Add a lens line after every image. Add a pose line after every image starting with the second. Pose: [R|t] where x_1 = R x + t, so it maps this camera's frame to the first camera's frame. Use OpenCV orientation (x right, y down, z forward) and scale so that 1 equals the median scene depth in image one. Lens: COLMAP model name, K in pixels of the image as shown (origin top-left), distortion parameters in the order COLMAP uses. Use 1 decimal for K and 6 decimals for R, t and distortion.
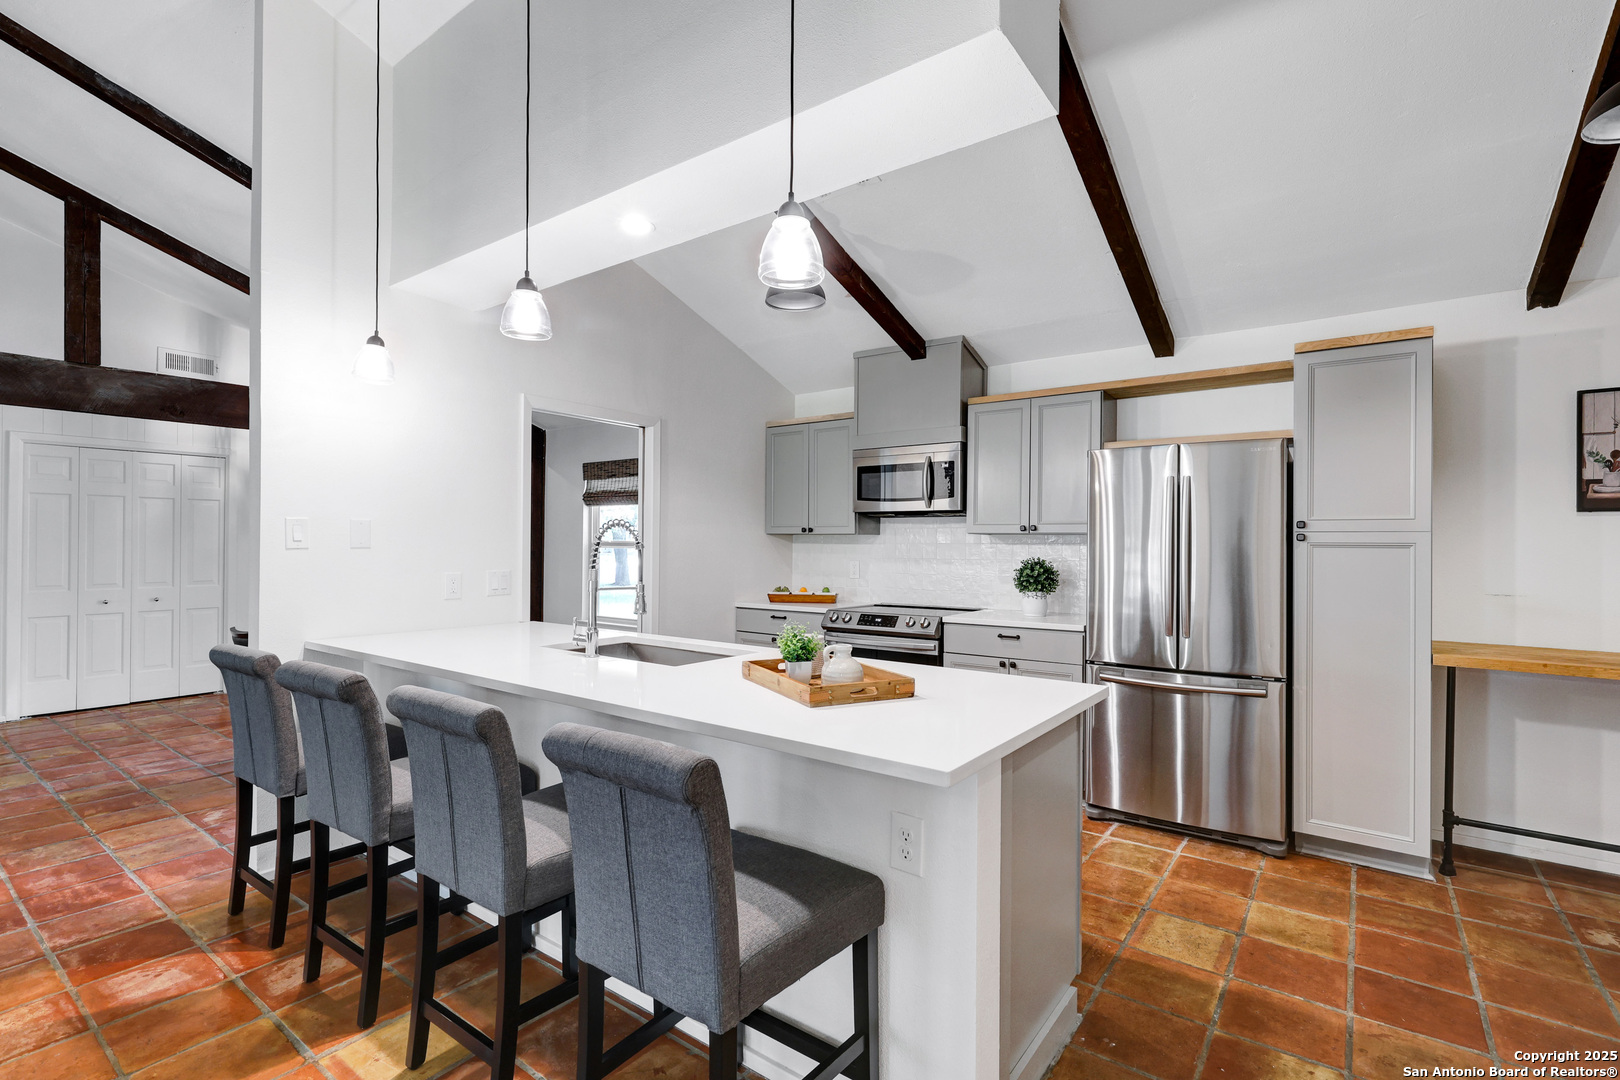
lens RADIAL K [[744.6, 0, 813.1], [0, 744.6, 535.6], [0, 0, 1]] dist [-0.000493, 0.001643]
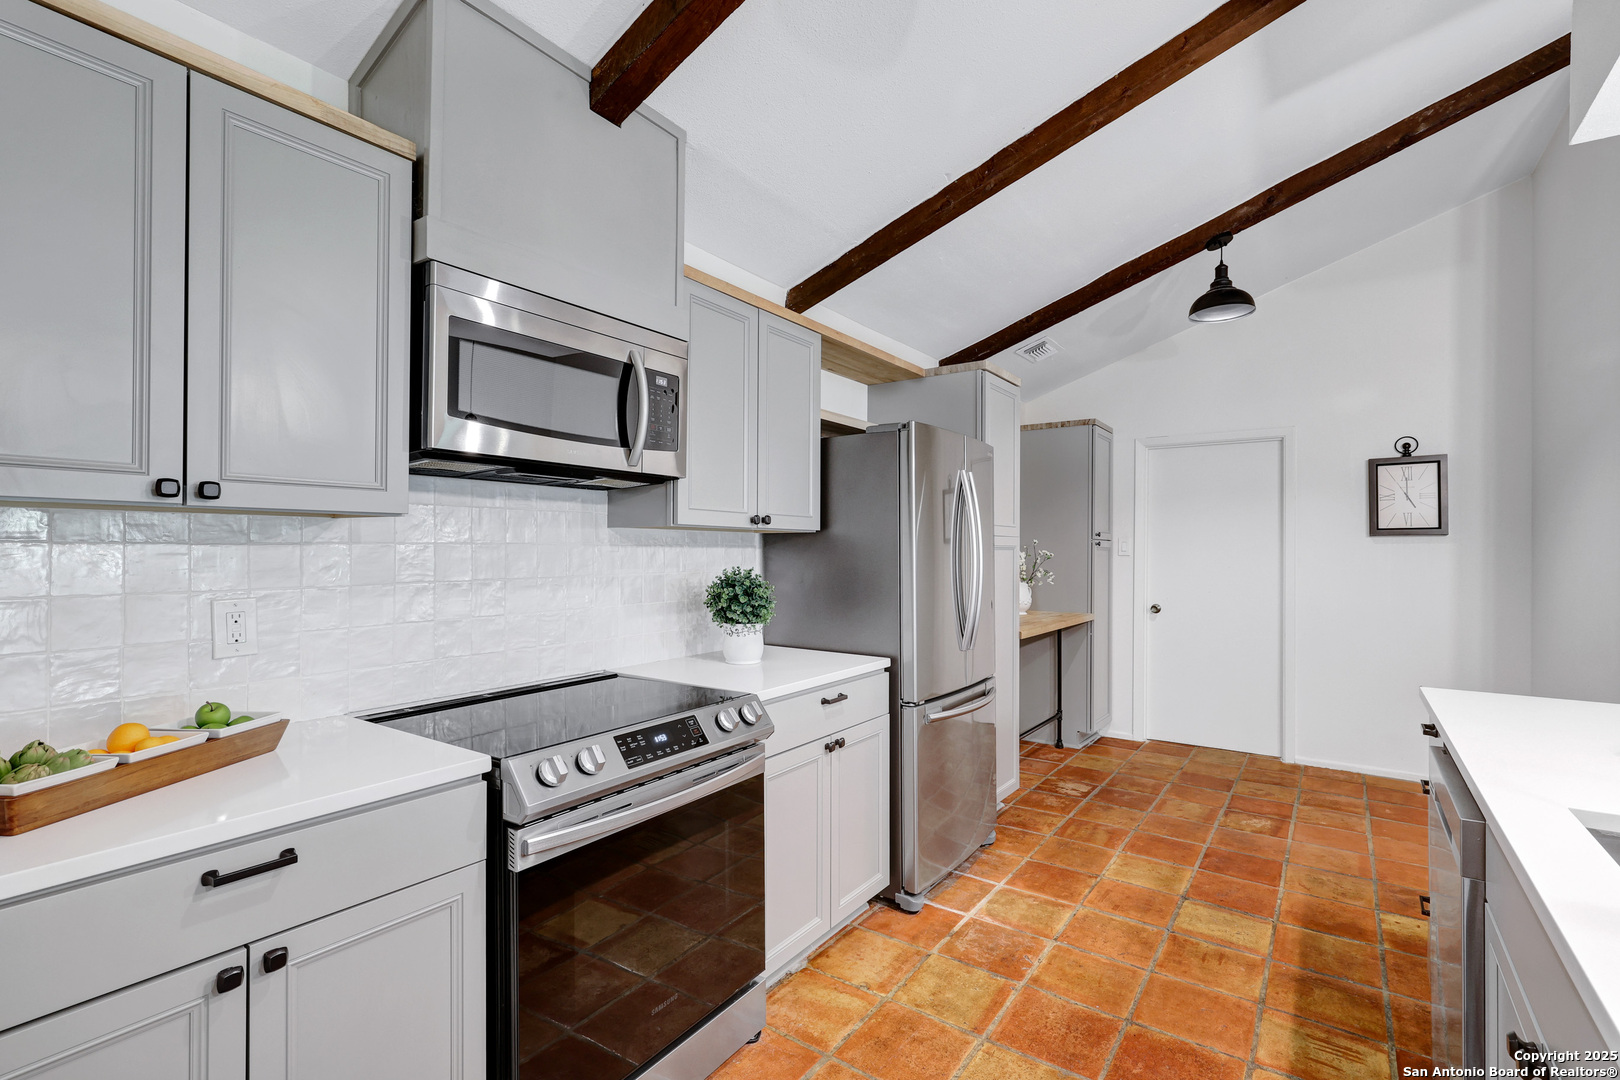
lens RADIAL K [[744.6, 0, 822.9], [0, 744.6, 550.3], [0, 0, 1]] dist [-0.000493, 0.001643]
pose [[-0.028811, -0.007052, 0.999560, -0.400970], [-0.016324, 0.999845, 0.006584, 0.011529], [-0.999452, -0.016127, -0.028922, 1.204604]]
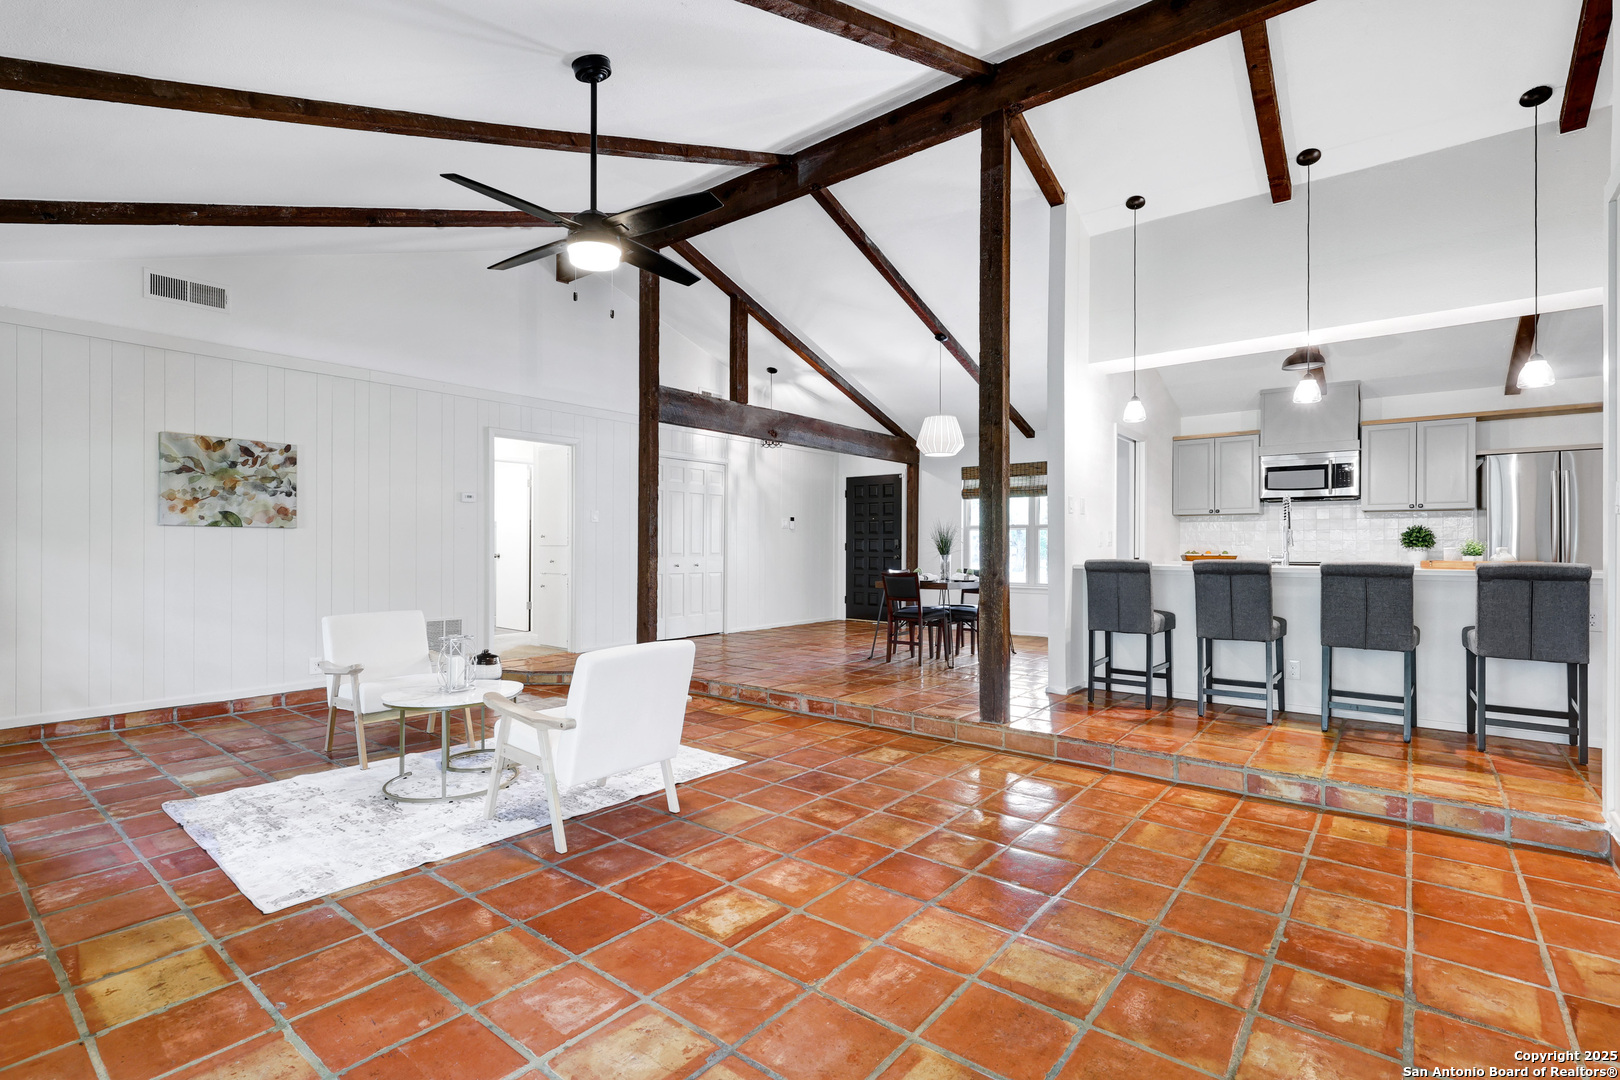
lens RADIAL K [[744.6, 0, 805.9], [0, 744.6, 544.3], [0, 0, 1]] dist [-0.000493, 0.001643]
pose [[0.999269, -0.000375, -0.038228, -1.138529], [0.000352, 1.000000, -0.000617, 0.087311], [0.038229, 0.000603, 0.999269, -0.735710]]
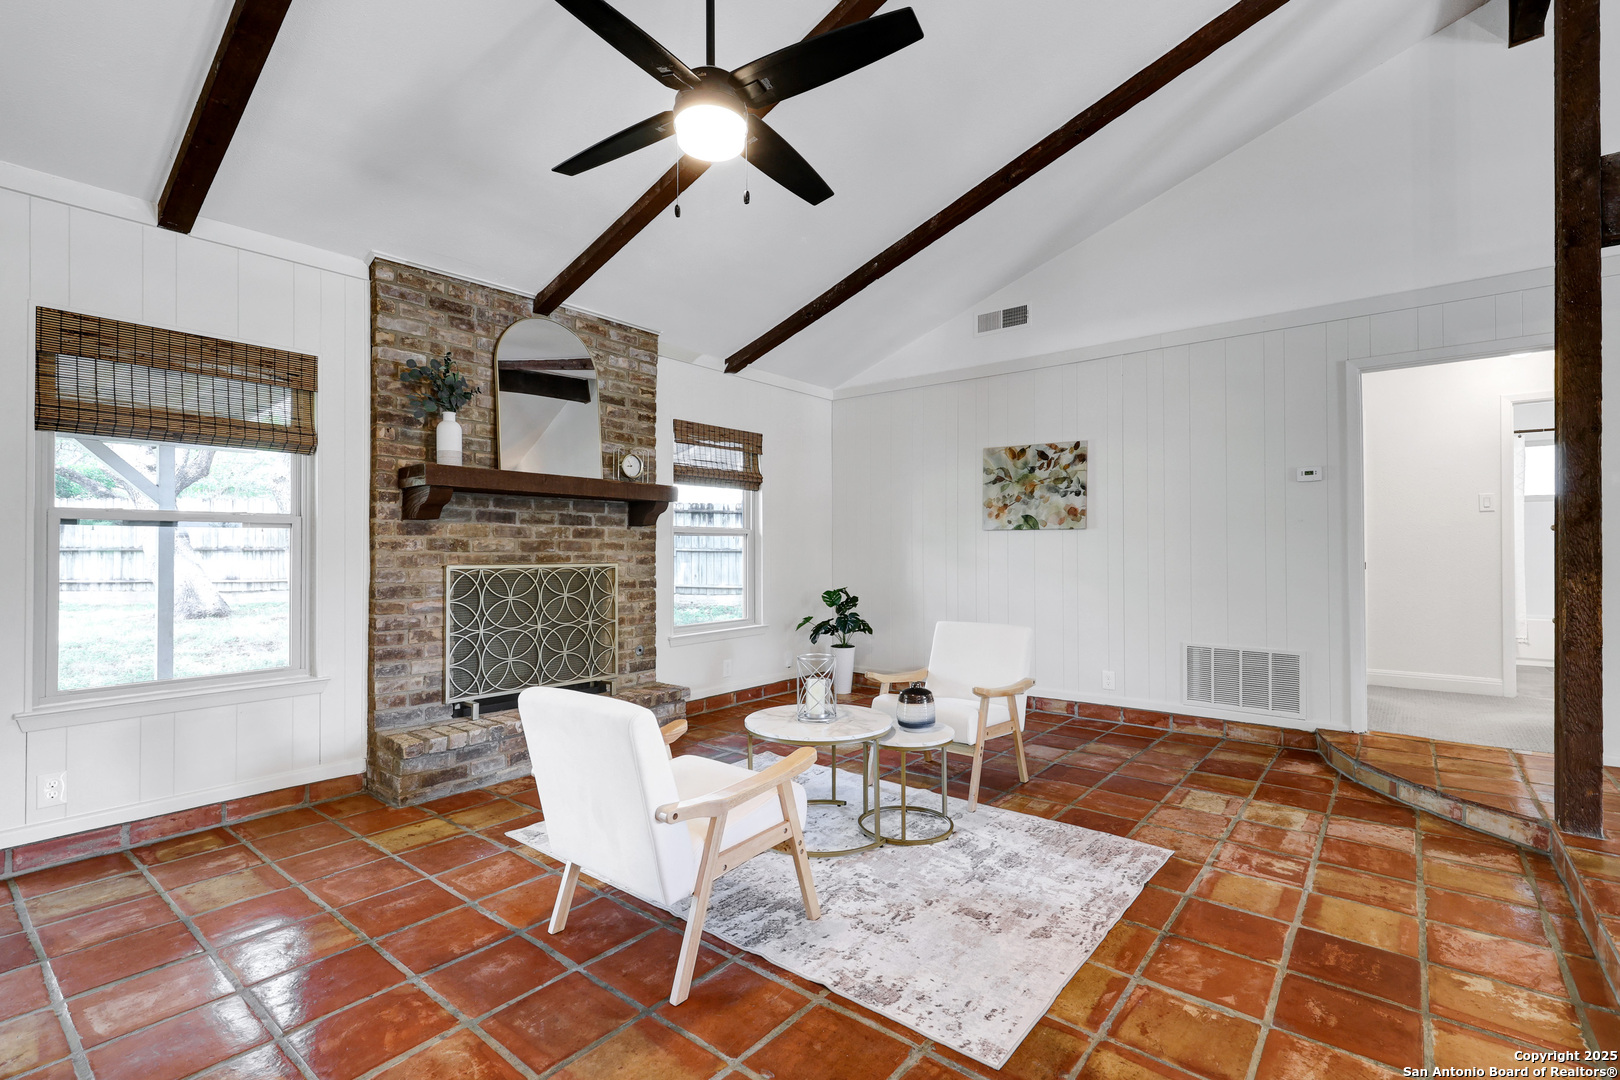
lens RADIAL K [[744.6, 0, 822.0], [0, 744.6, 532.6], [0, 0, 1]] dist [-0.000493, 0.001643]
pose [[-0.032674, -0.026393, -0.999118, -0.768173], [0.009187, 0.999601, -0.026706, 0.094878], [0.999424, -0.010051, -0.032419, 0.375899]]
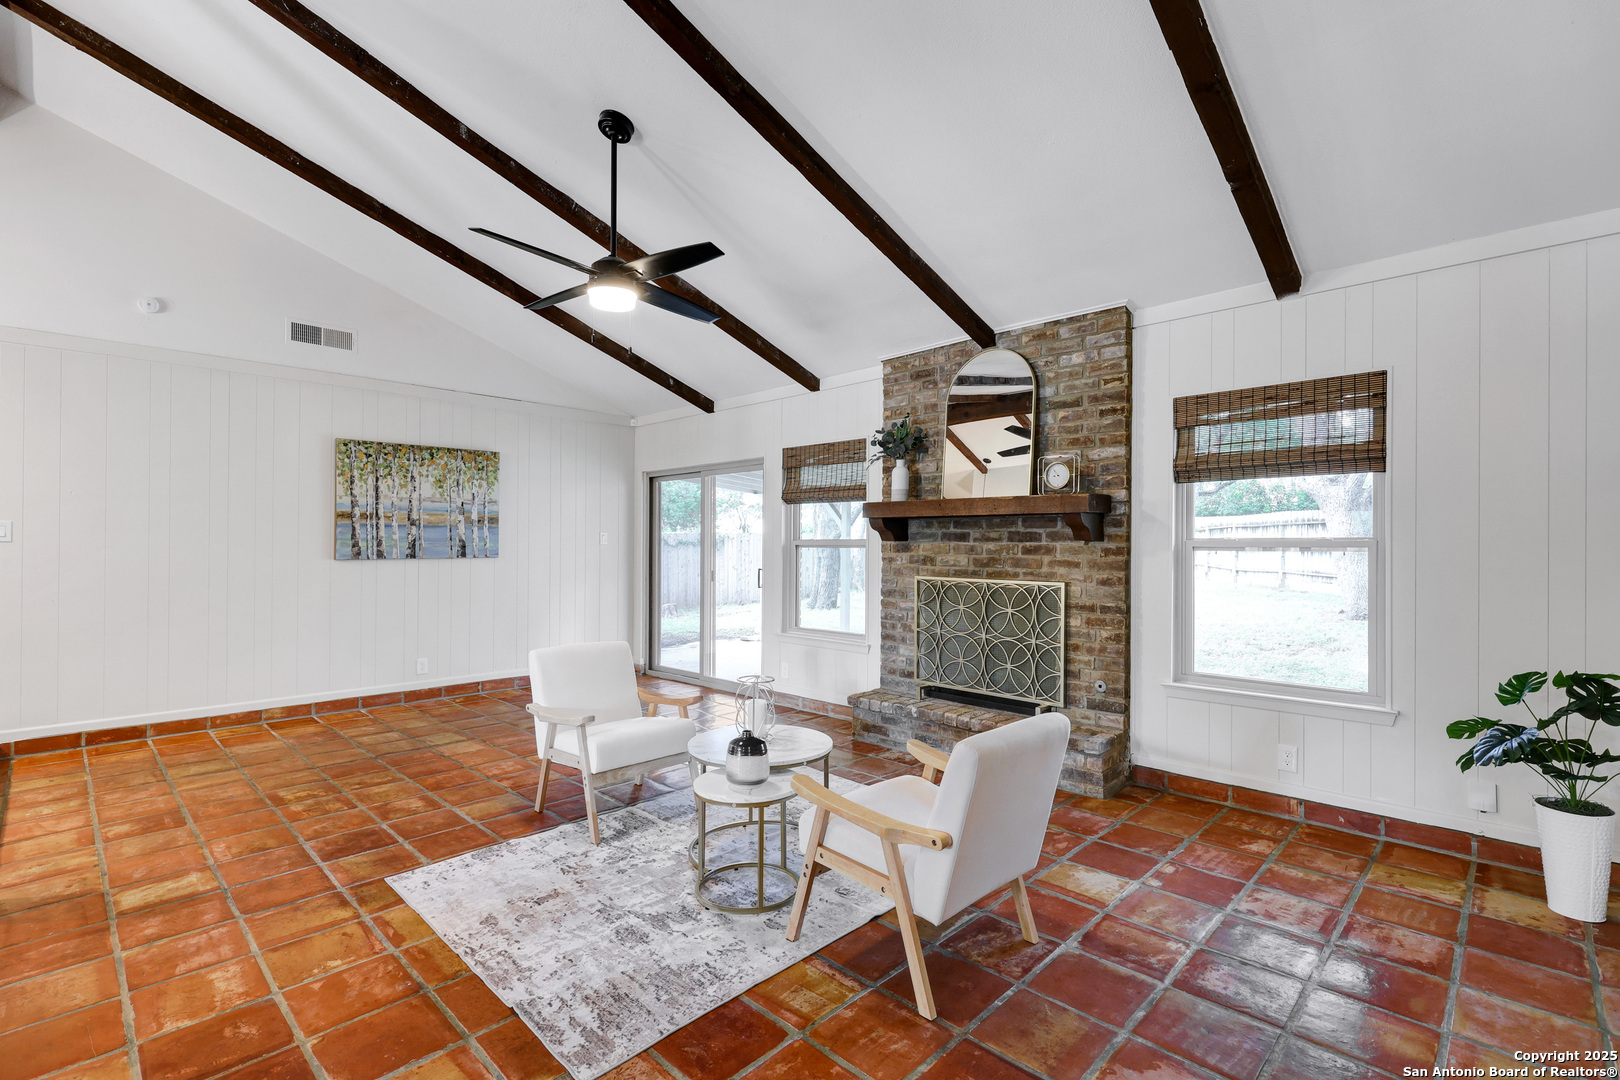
lens RADIAL K [[744.6, 0, 810.7], [0, 744.6, 540.5], [0, 0, 1]] dist [-0.000493, 0.001643]
pose [[-0.990469, -0.003292, 0.137696, -1.889153], [-0.004807, 0.999931, -0.010672, 0.055332], [-0.137651, -0.011232, -0.990417, 1.267660]]
